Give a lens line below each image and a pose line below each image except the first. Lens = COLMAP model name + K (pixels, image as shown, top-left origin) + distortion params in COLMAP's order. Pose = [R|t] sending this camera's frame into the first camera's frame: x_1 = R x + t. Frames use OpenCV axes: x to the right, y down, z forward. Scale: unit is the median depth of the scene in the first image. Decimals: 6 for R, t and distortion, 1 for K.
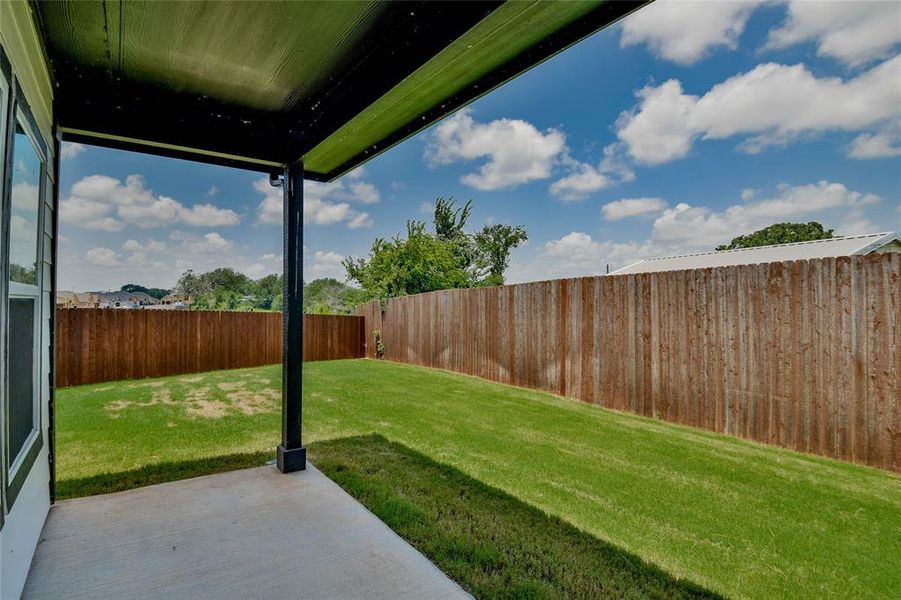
lens RADIAL K [[457.2, 0, 446.7], [0, 457.2, 295.1], [0, 0, 1]] dist [0.001483, -0.020589]
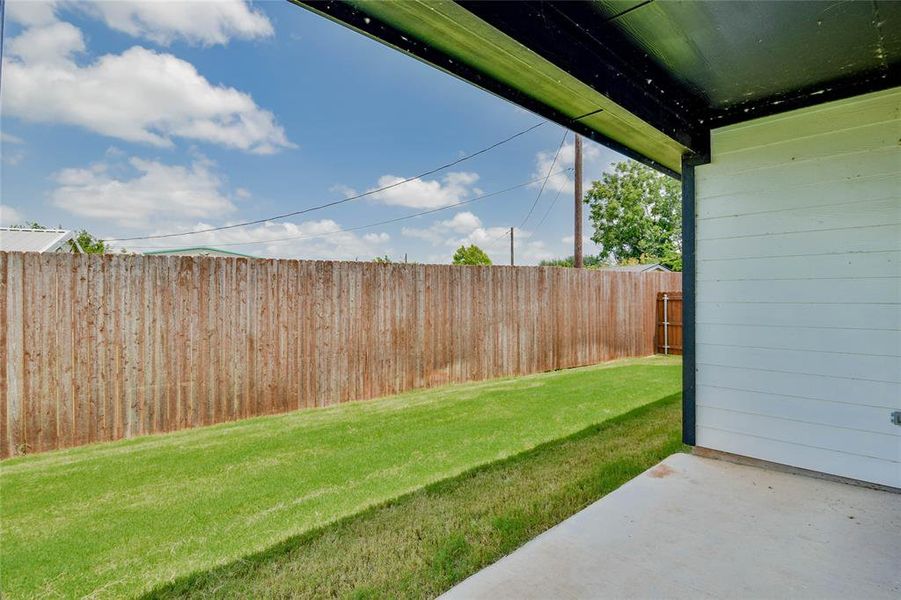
lens RADIAL K [[457.2, 0, 446.7], [0, 457.2, 295.1], [0, 0, 1]] dist [0.001483, -0.020589]
pose [[-0.133014, 0.004572, 0.991104, -0.410529], [-0.012384, 0.999904, -0.006274, 0.017185], [-0.991037, -0.013108, -0.132945, 0.529574]]
